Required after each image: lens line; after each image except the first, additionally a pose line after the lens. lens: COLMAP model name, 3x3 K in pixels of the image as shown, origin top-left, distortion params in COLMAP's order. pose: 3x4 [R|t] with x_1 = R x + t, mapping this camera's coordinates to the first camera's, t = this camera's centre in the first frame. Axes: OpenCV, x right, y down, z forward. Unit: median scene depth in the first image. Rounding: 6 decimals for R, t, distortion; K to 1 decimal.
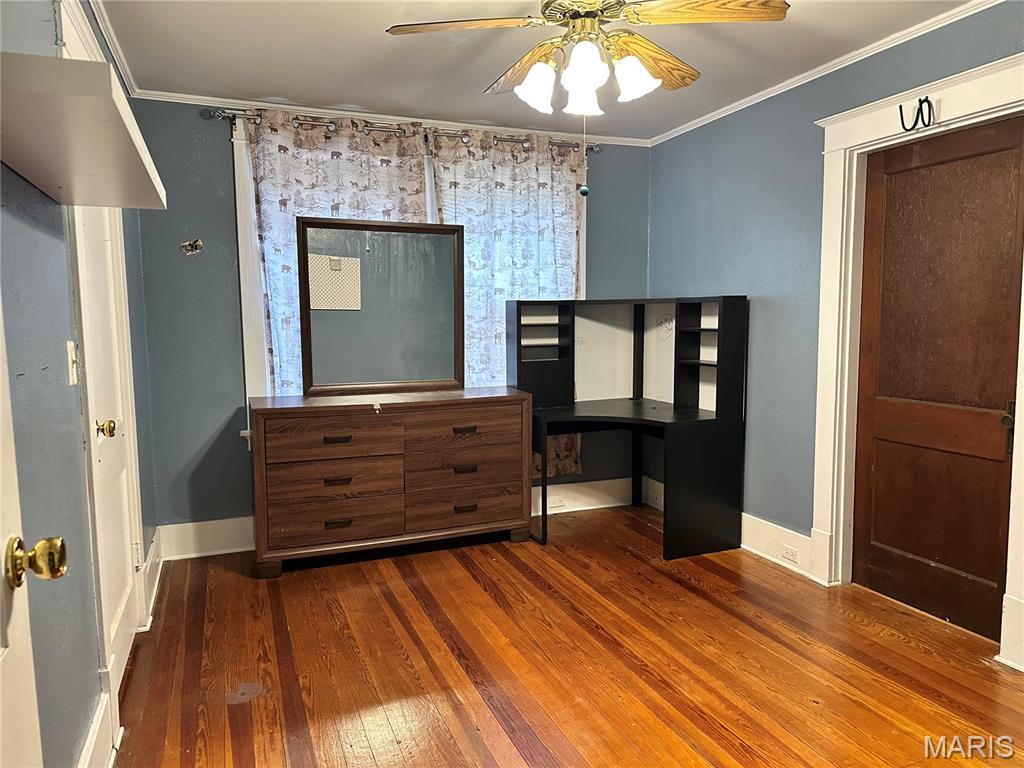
lens RADIAL K [[721.0, 0, 512.5], [0, 721.0, 382.2], [0, 0, 1]] dist [0.023457, -0.016050]
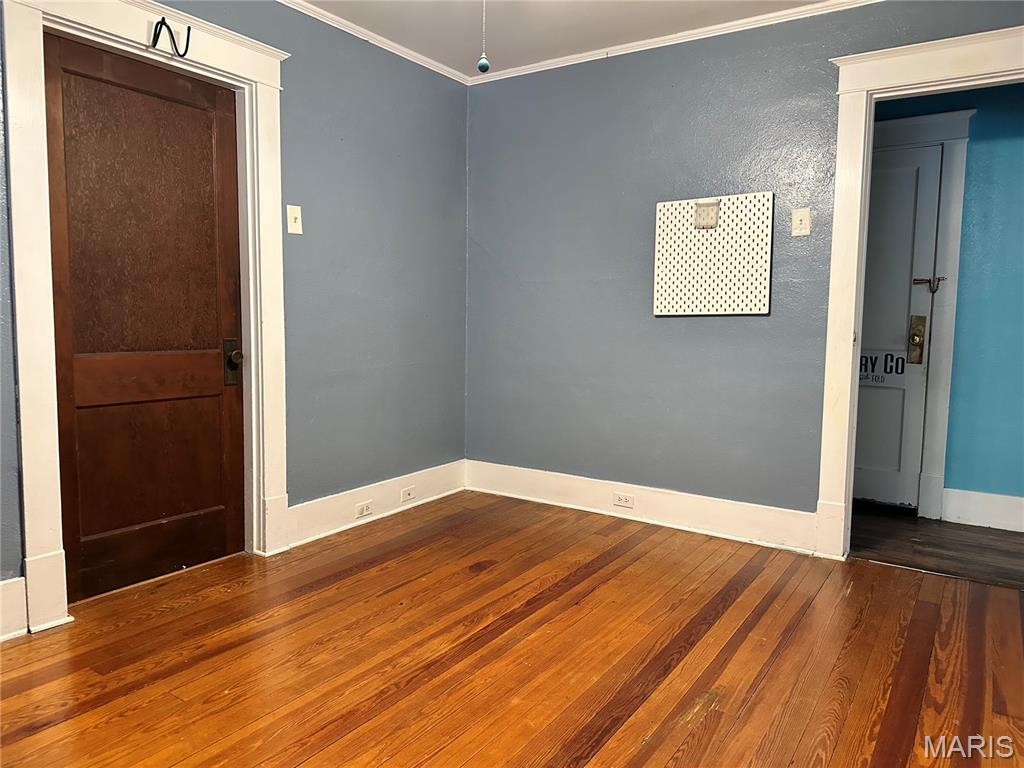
lens RADIAL K [[721.0, 0, 512.5], [0, 721.0, 382.2], [0, 0, 1]] dist [0.023457, -0.016050]
pose [[-0.566307, -0.073454, 0.820915, -0.473546], [0.066544, 0.988694, 0.134372, -0.028526], [-0.821503, 0.130723, -0.555017, 1.197277]]
